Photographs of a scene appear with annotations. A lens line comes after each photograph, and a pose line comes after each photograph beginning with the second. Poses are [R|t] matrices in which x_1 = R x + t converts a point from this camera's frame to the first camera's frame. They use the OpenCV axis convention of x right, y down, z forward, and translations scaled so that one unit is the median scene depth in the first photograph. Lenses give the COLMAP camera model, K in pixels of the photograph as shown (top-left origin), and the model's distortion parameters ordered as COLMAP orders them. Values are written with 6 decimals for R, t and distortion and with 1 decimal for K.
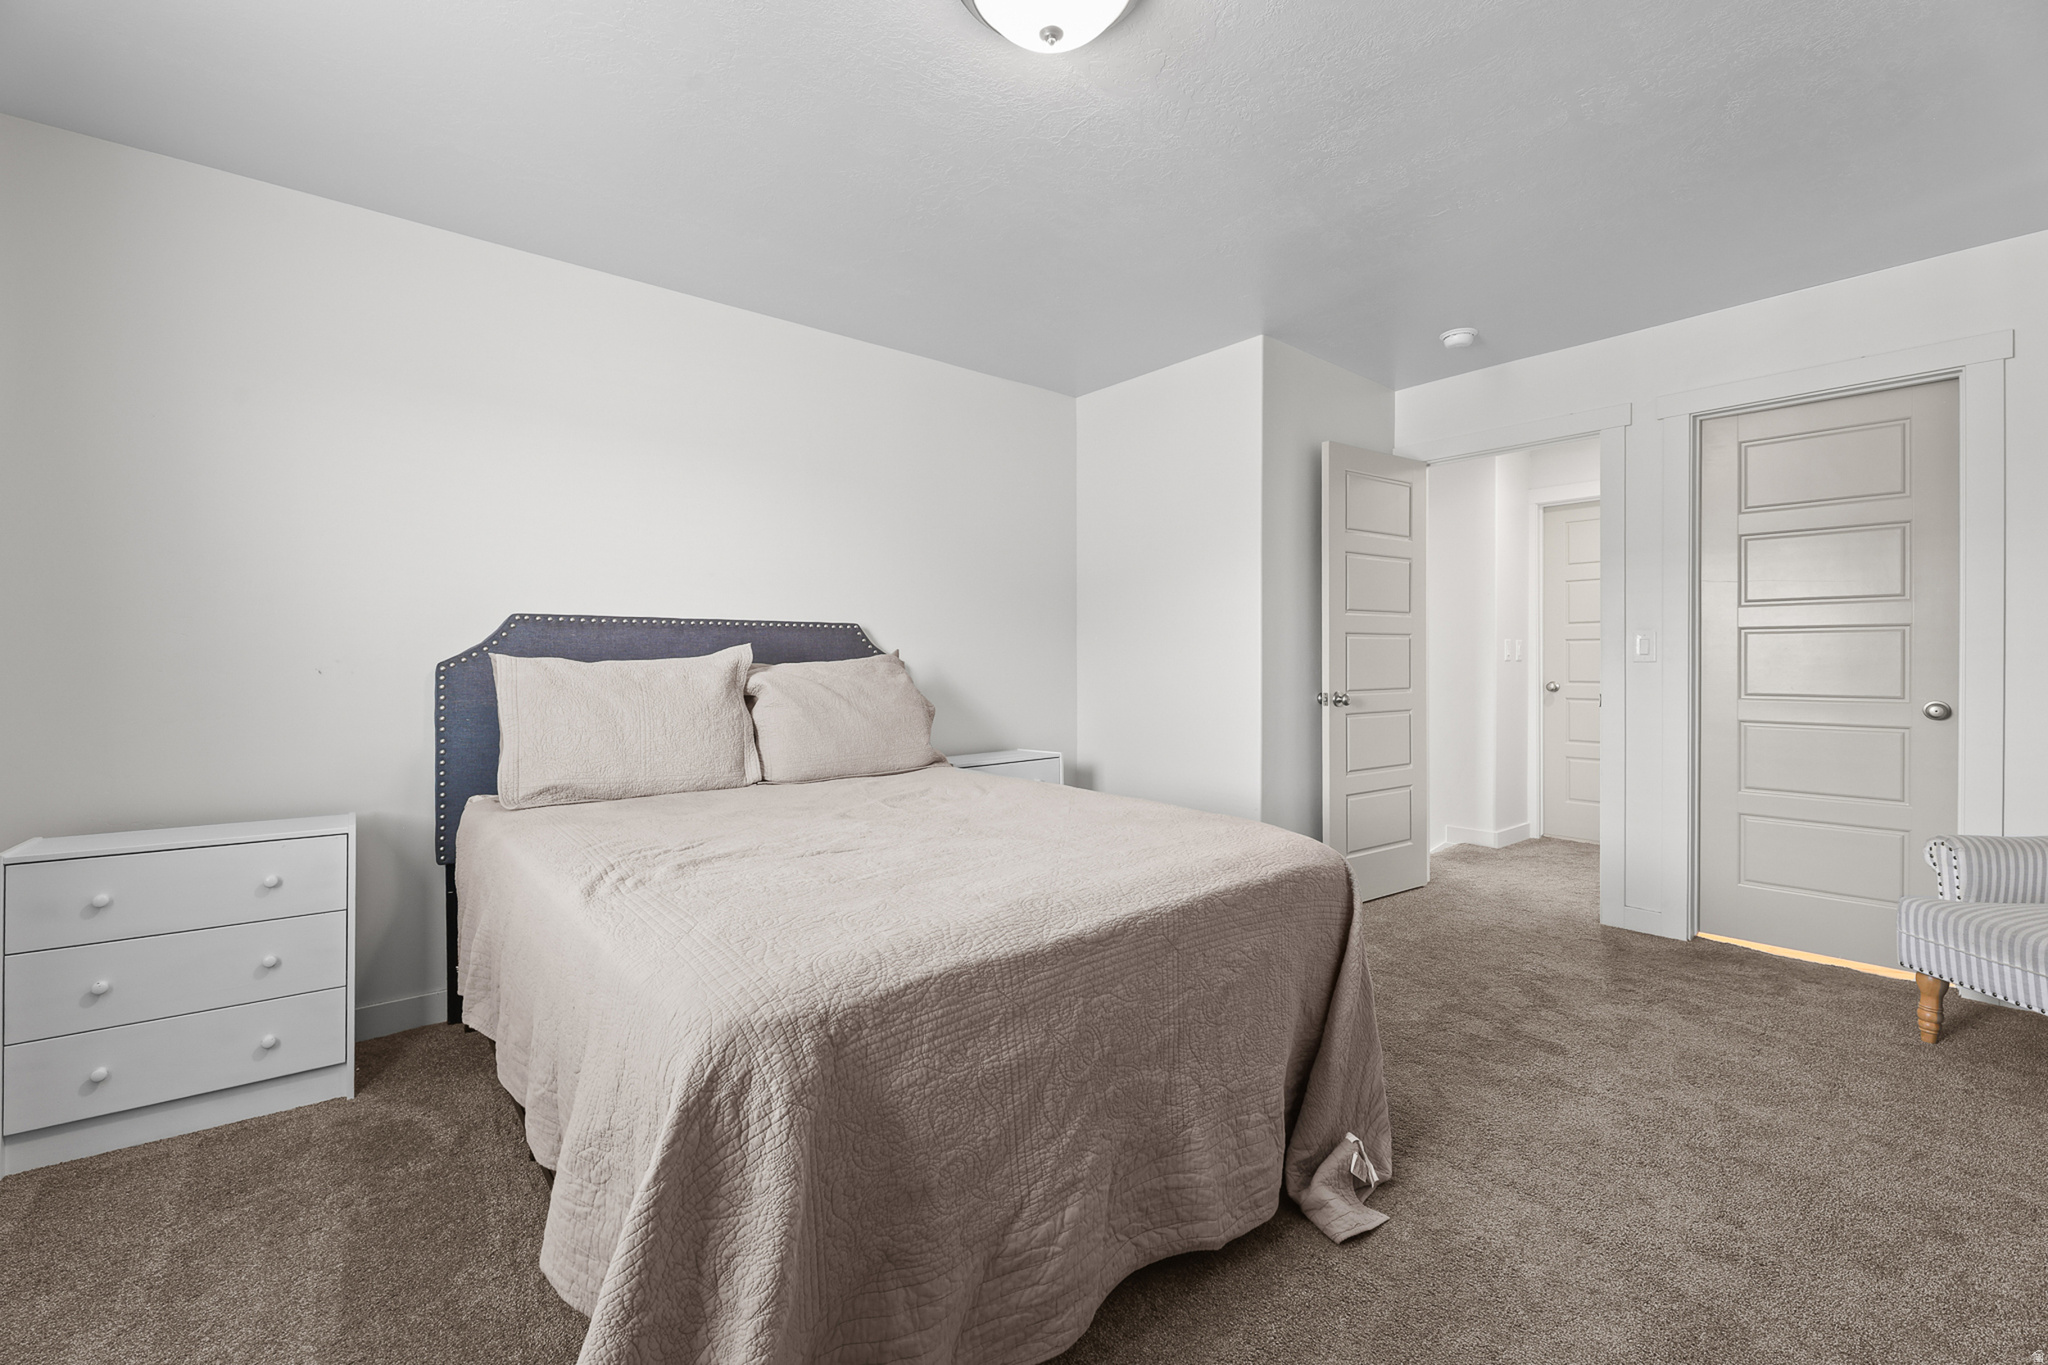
lens RADIAL K [[830.9, 0, 1022.6], [0, 830.9, 664.4], [0, 0, 1]] dist [-0.000614, -0.000240]
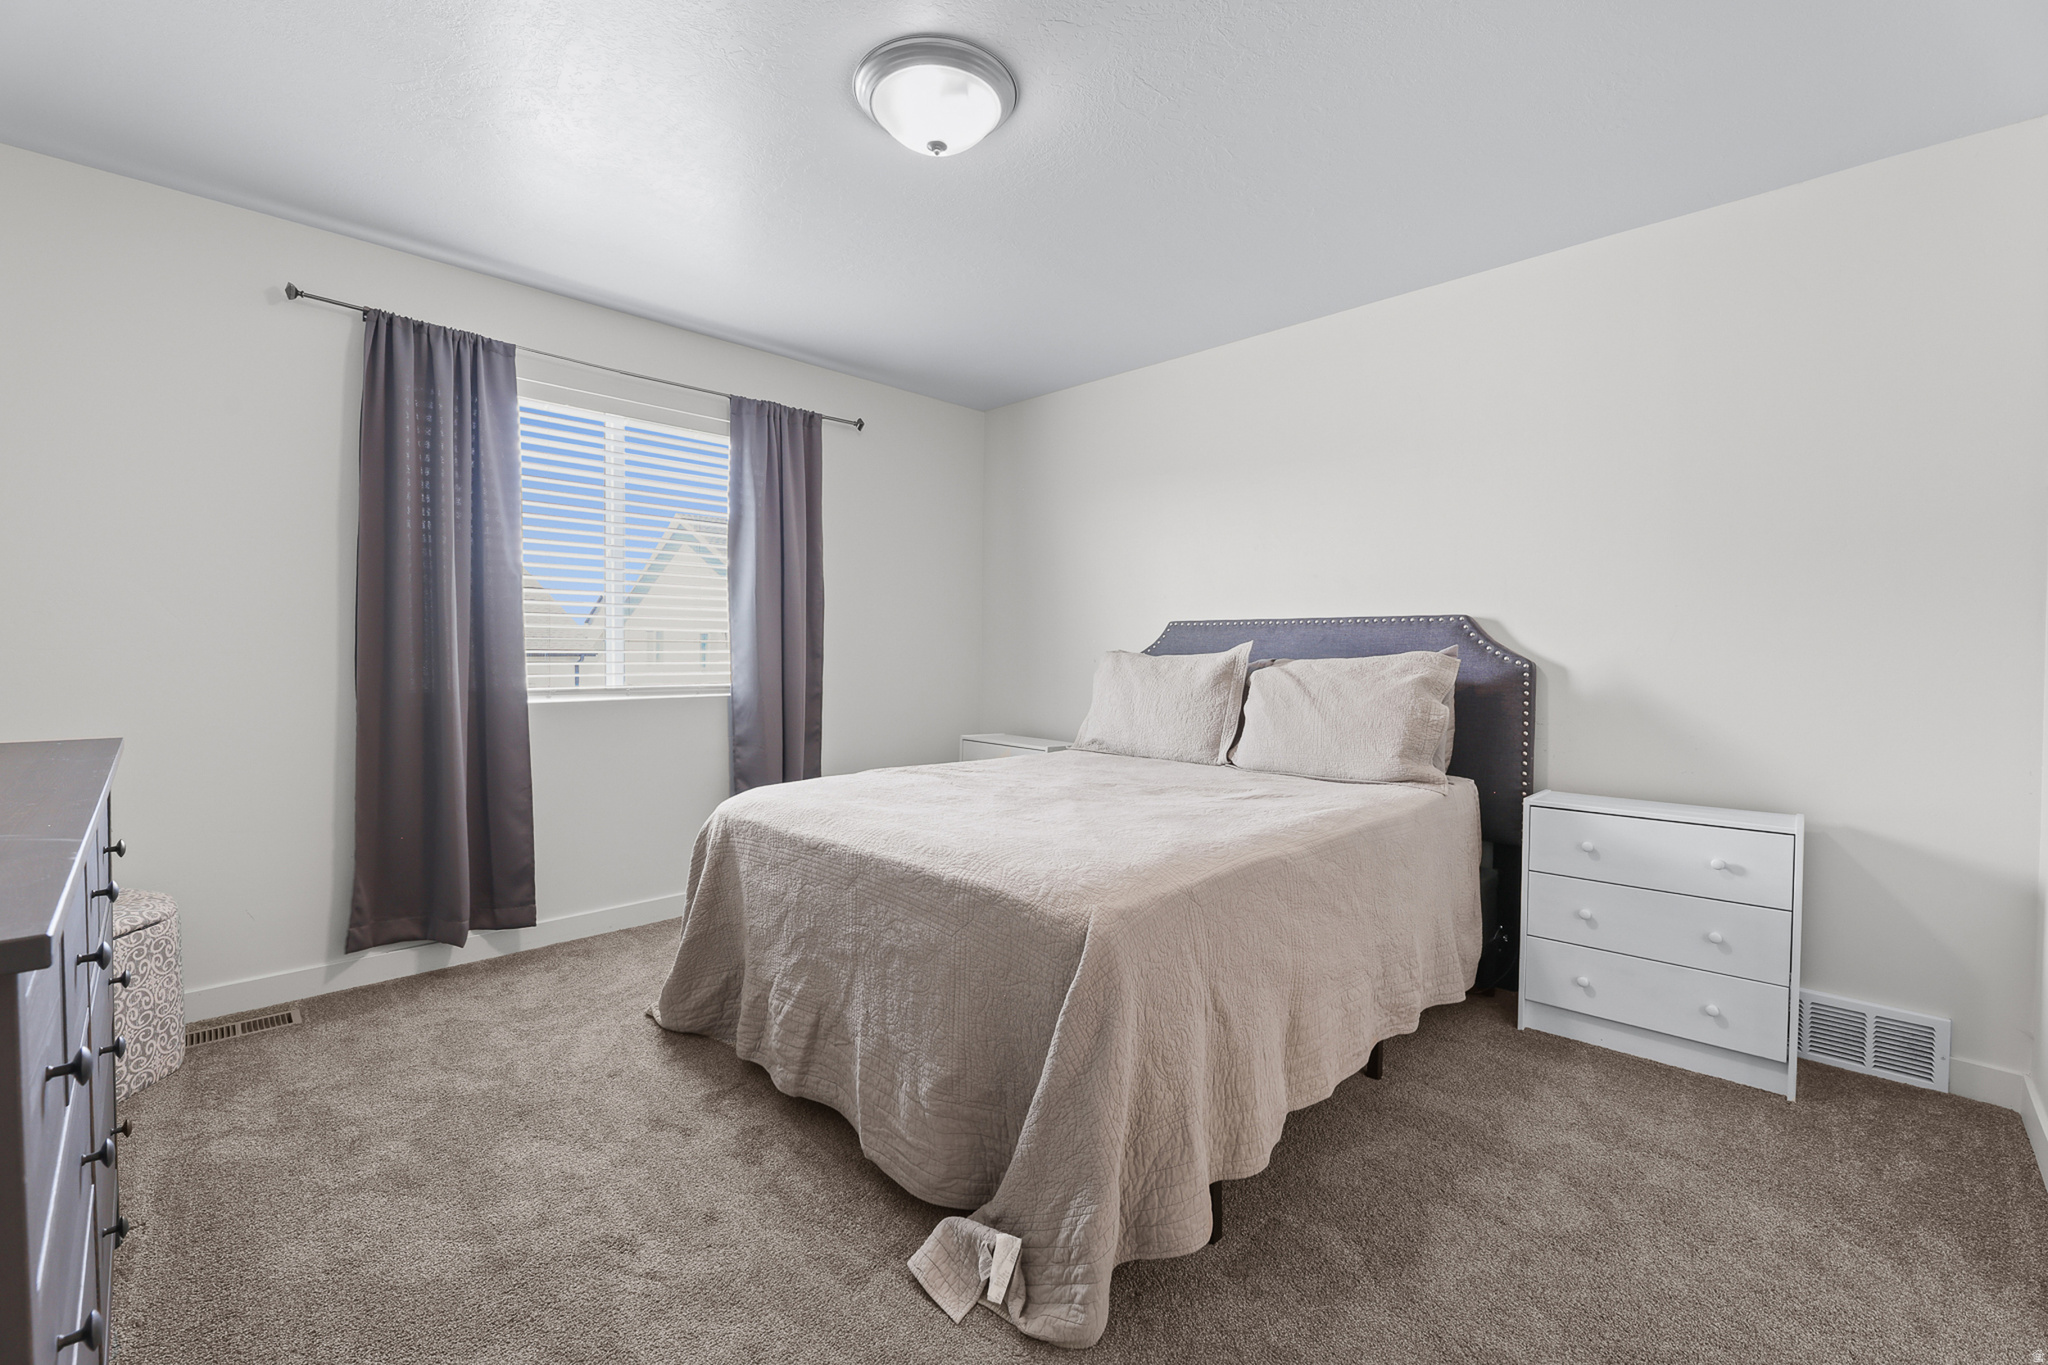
lens RADIAL K [[847.4, 0, 1014.7], [0, 847.4, 647.5], [0, 0, 1]] dist [0.000750, 0.000086]
pose [[0.107942, -0.003313, -0.994152, 1.385711], [-0.010816, 0.999931, -0.004507, -0.015827], [0.994098, 0.011239, 0.107899, 1.020082]]
